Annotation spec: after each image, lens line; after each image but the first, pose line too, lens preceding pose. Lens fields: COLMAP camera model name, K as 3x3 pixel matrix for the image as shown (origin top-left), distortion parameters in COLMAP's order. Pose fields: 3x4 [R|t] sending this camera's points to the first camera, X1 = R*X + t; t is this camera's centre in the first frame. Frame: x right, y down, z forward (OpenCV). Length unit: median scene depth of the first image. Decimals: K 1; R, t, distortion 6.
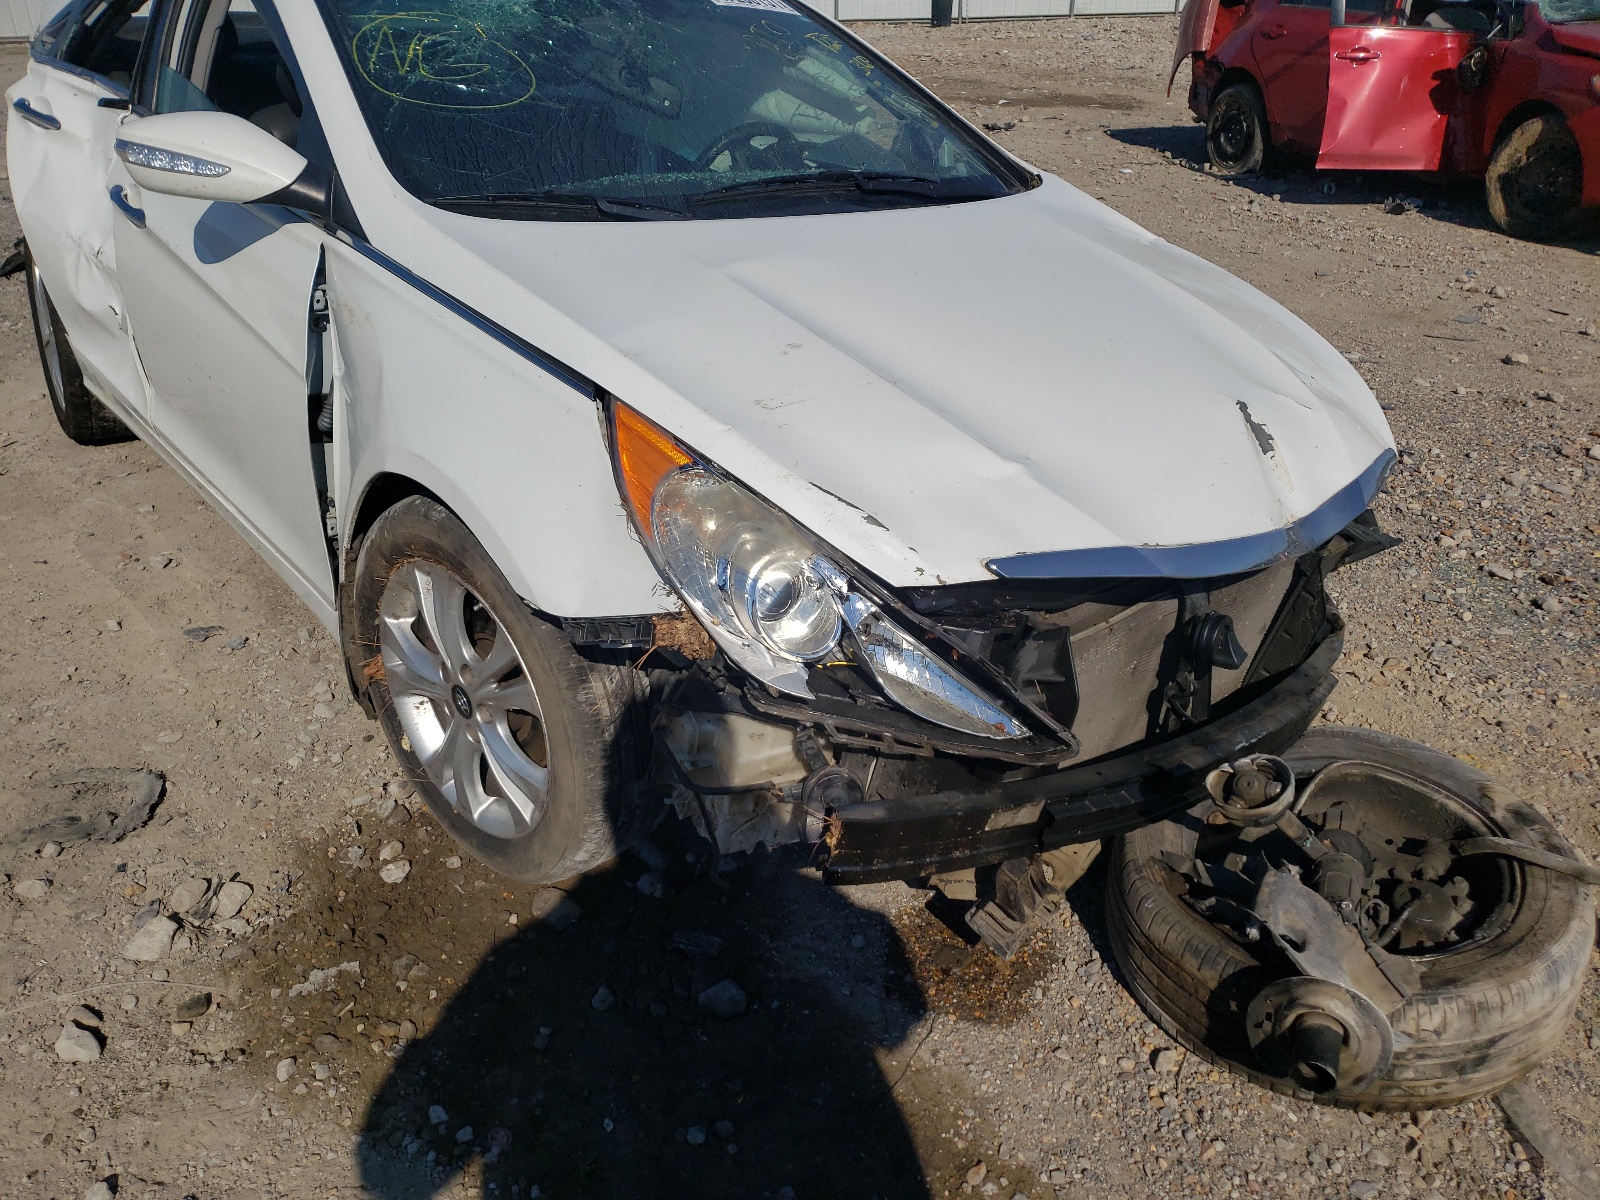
lens RADIAL K [[1201.6, 0, 805.9], [0, 1201.6, 609.9], [0, 0, 1]] dist [0.037018, -0.041335]
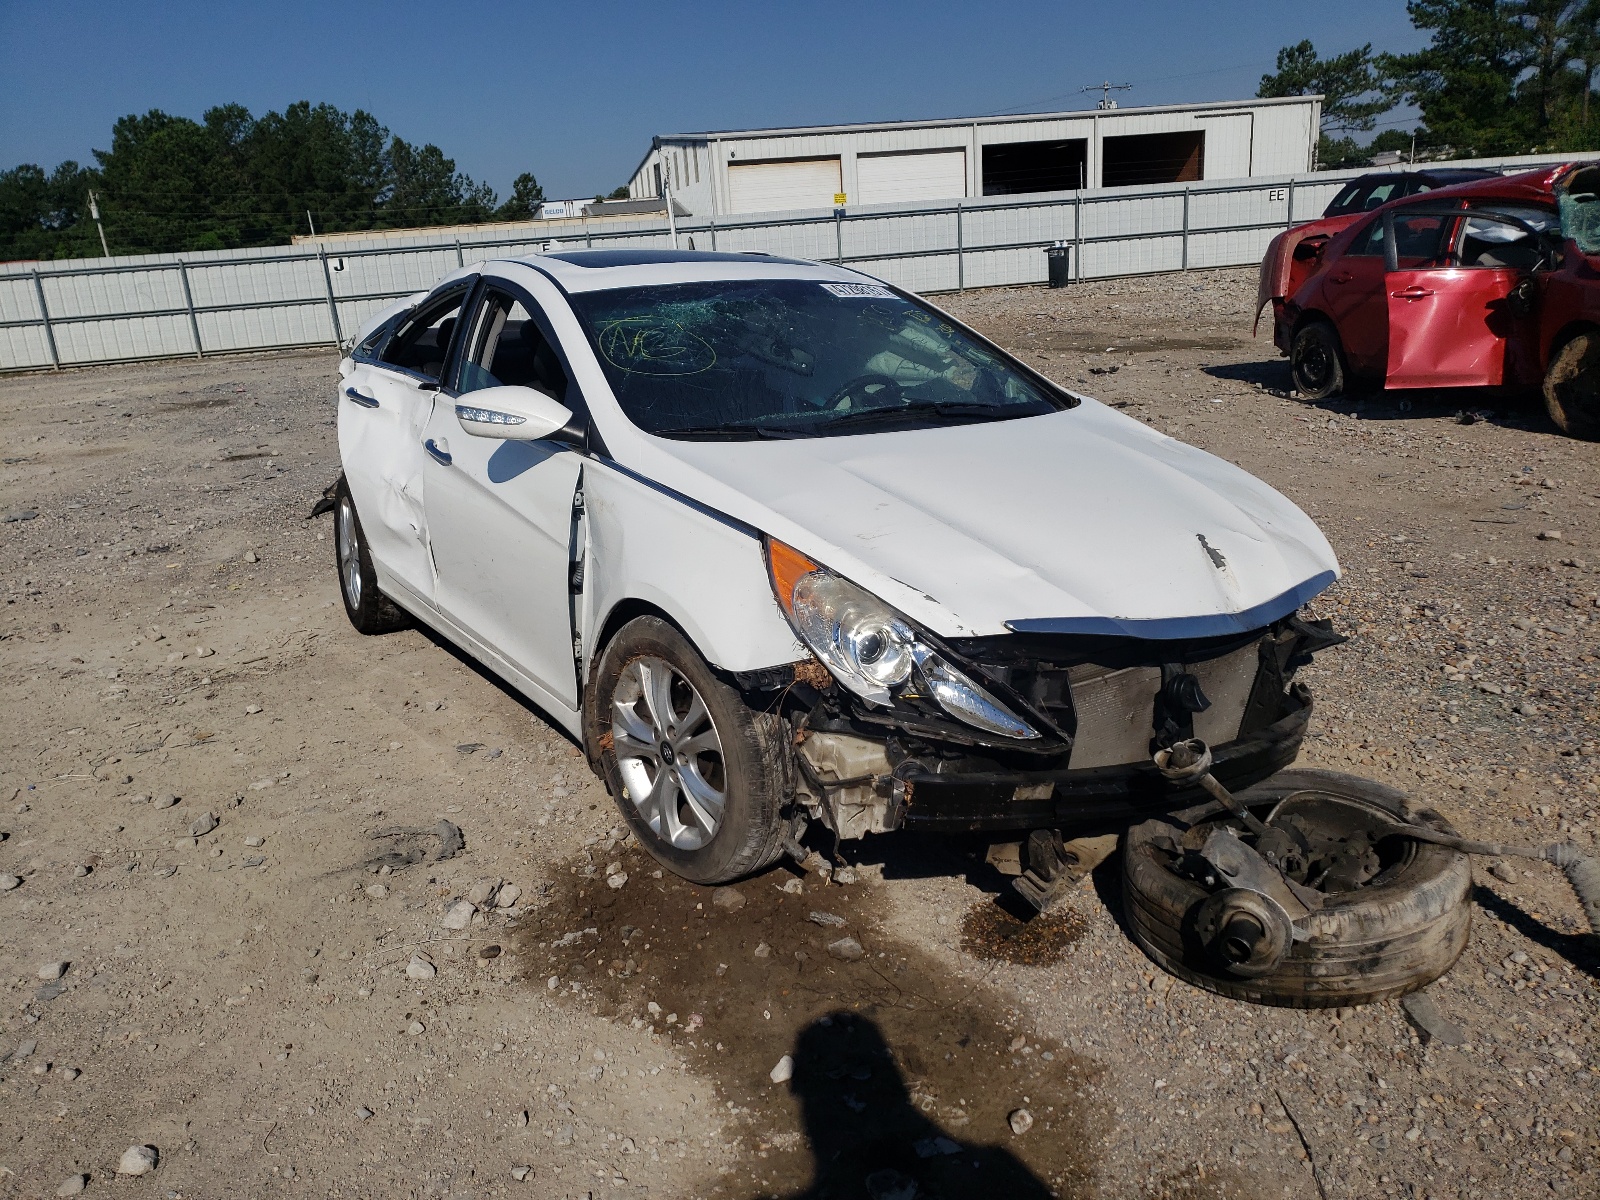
lens RADIAL K [[1201.6, 0, 790.0], [0, 1201.6, 596.0], [0, 0, 1]] dist [0.037018, -0.041335]
pose [[0.991179, -0.031916, -0.128626, 0.056166], [0.004638, 0.978328, -0.207008, 0.185644], [0.132445, 0.204586, 0.969847, -0.424561]]
